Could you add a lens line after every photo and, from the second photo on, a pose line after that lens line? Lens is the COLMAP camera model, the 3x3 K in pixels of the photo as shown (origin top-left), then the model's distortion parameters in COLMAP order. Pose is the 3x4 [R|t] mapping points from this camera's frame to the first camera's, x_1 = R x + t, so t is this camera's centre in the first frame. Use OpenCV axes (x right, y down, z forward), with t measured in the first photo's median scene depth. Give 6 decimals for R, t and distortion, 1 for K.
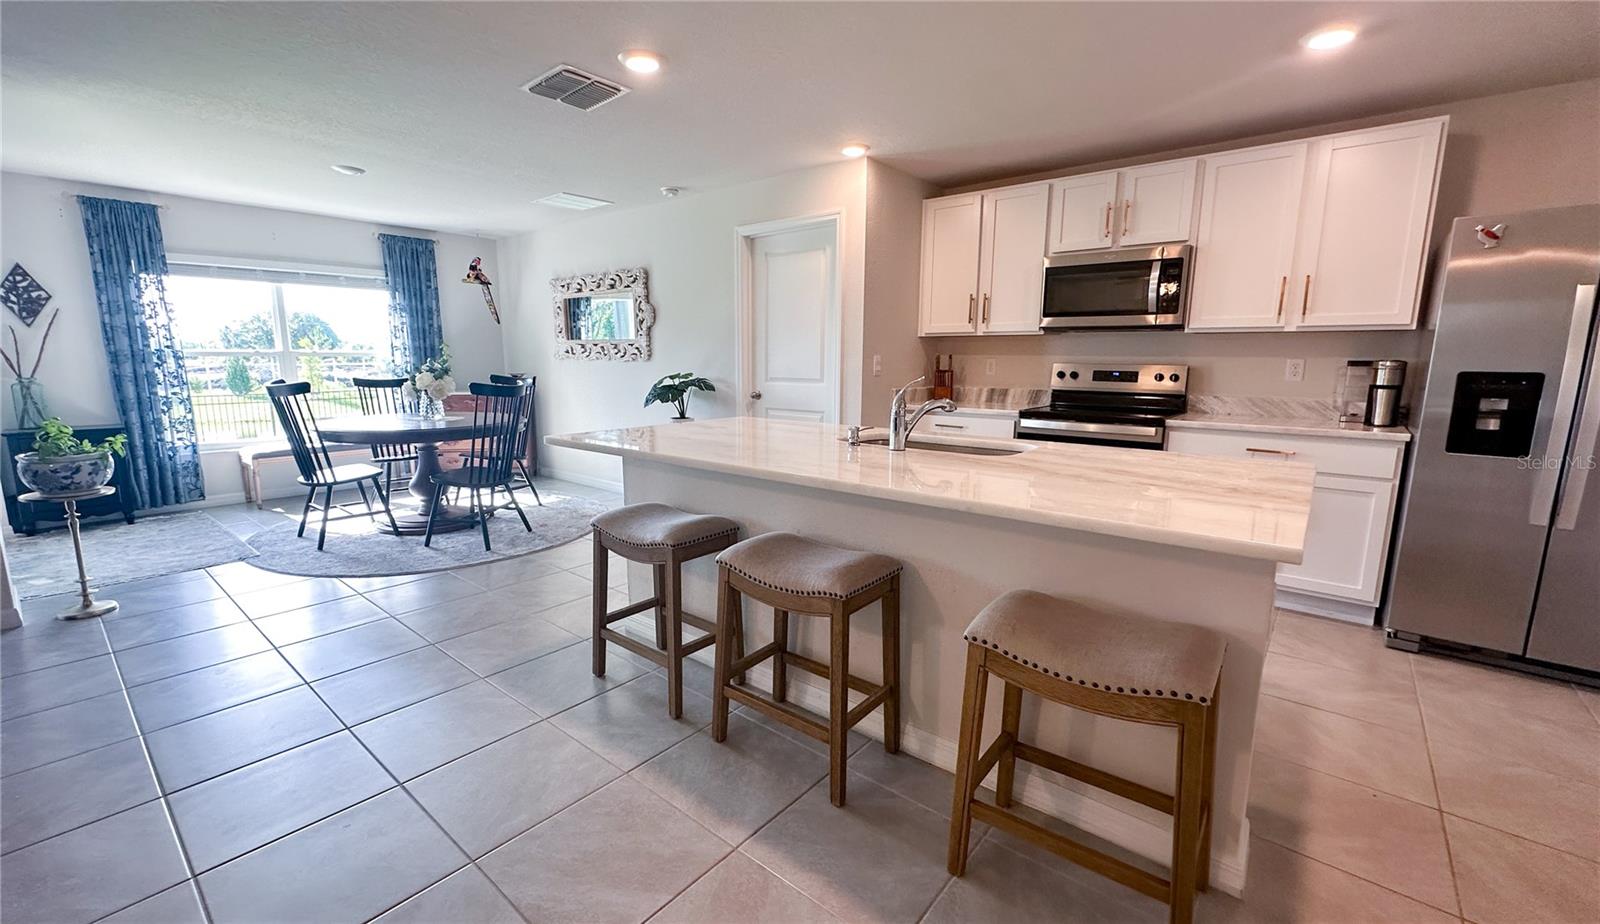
lens RADIAL K [[654.2, 0, 778.2], [0, 654.2, 462.5], [0, 0, 1]] dist [-0.000628, 0.000512]
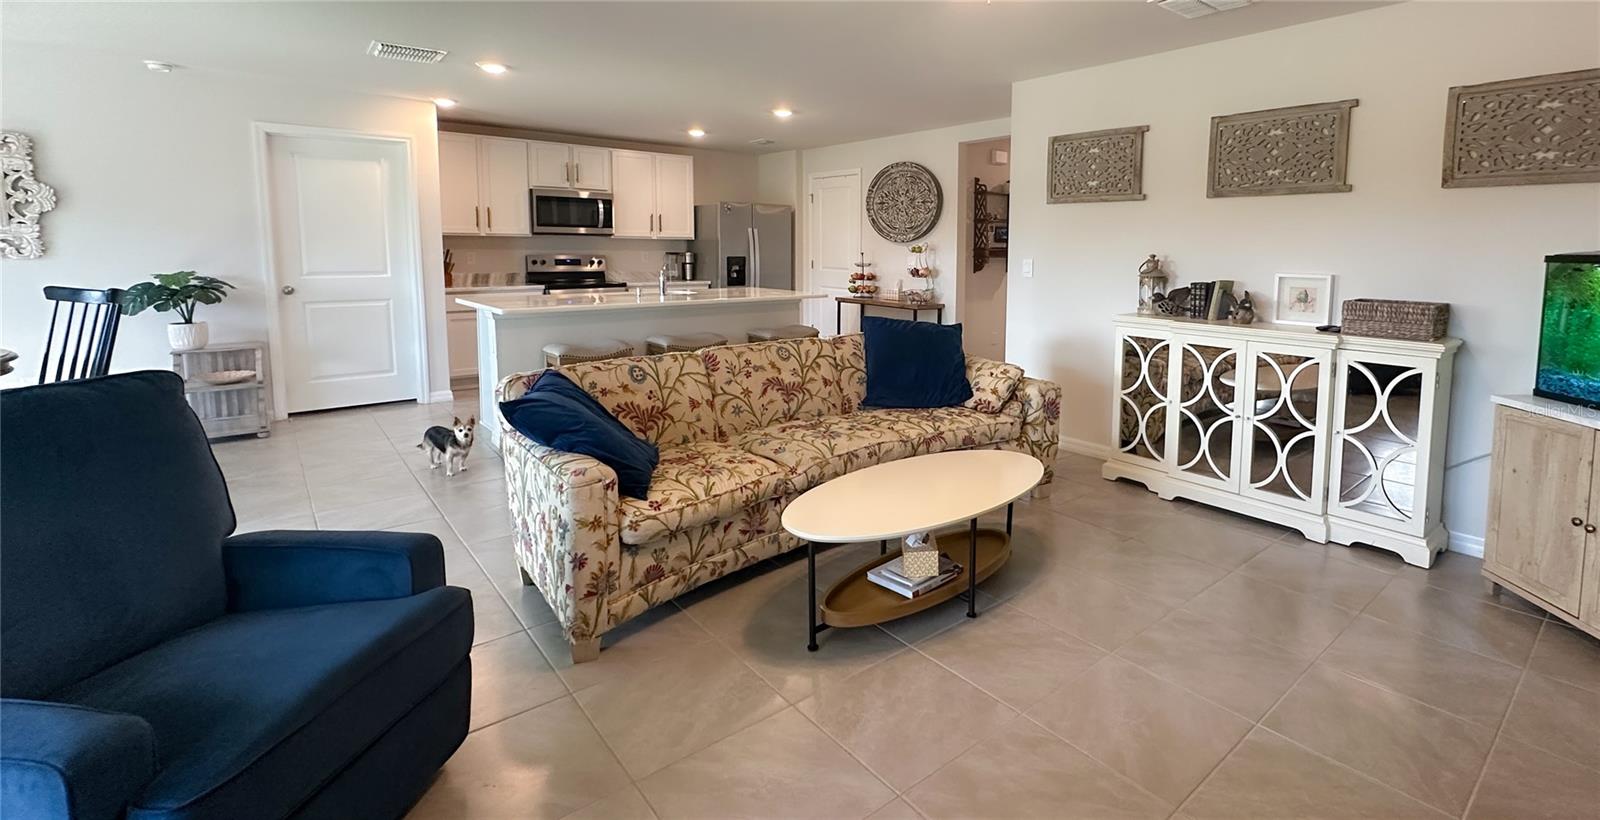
lens RADIAL K [[724.2, 0, 902.0], [0, 724.2, 315.5], [0, 0, 1]] dist [0.000127, 0.000072]
pose [[0.125737, -0.095430, 0.987463, -1.060363], [0.152945, 0.985327, 0.075748, -0.007024], [-0.980203, 0.141503, 0.138487, -0.060578]]
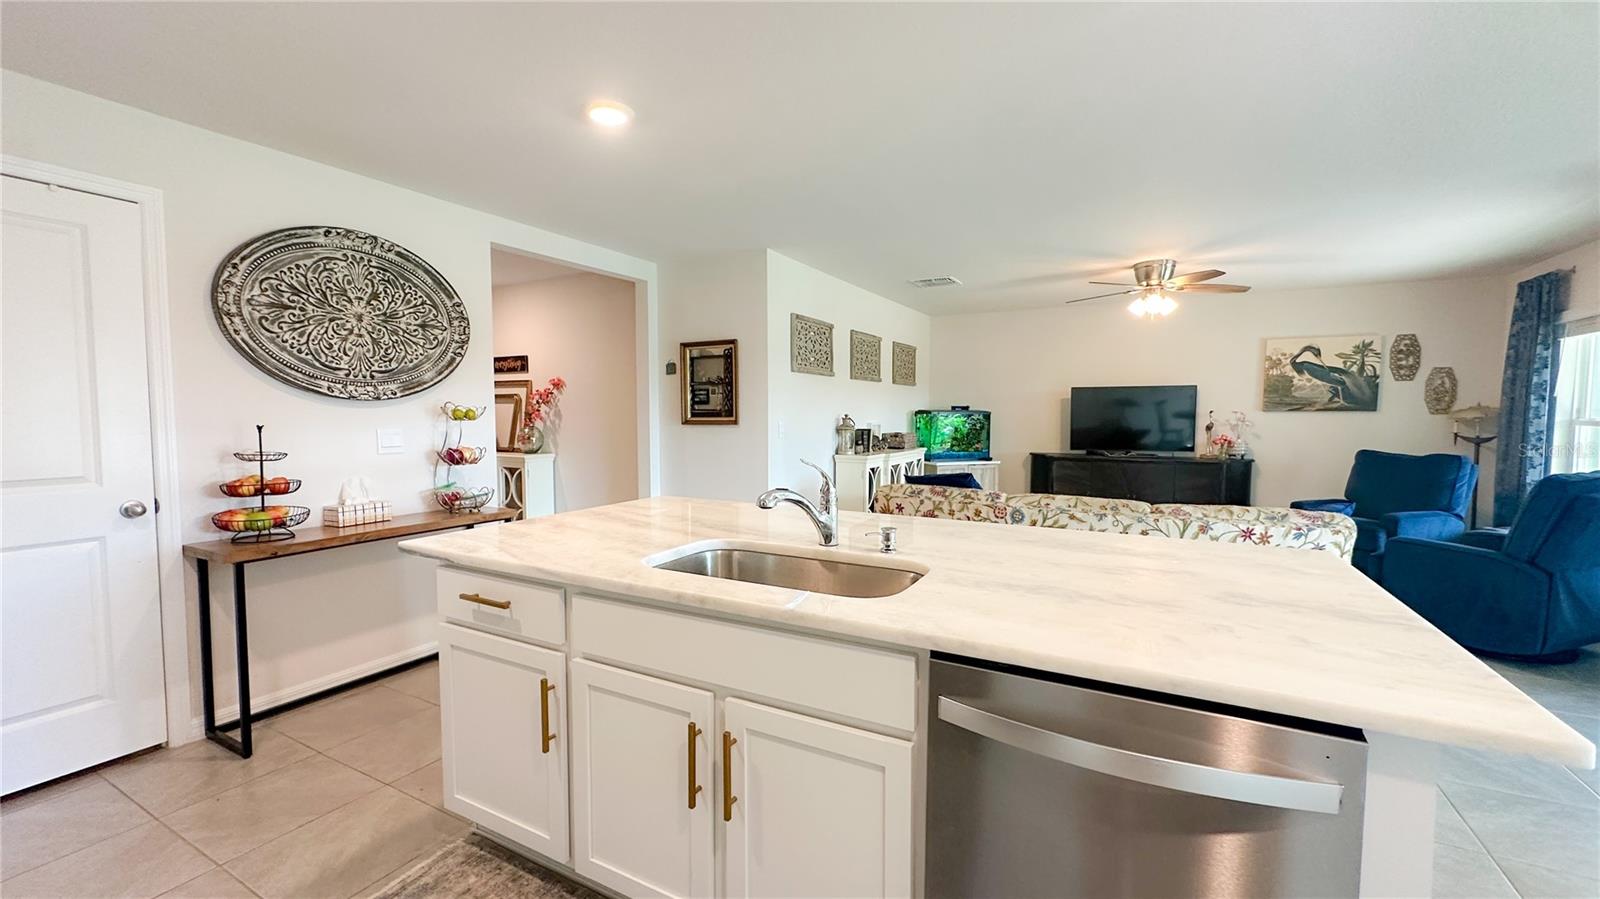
lens RADIAL K [[637.9, 0, 800.9], [0, 637.9, 450.0], [0, 0, 1]] dist [0.000095, 0.000123]
pose [[-0.978352, 0.008846, -0.206758, 0.189430], [-0.037500, 0.974968, 0.219161, -0.155502], [0.203521, 0.222171, -0.953530, 0.862390]]
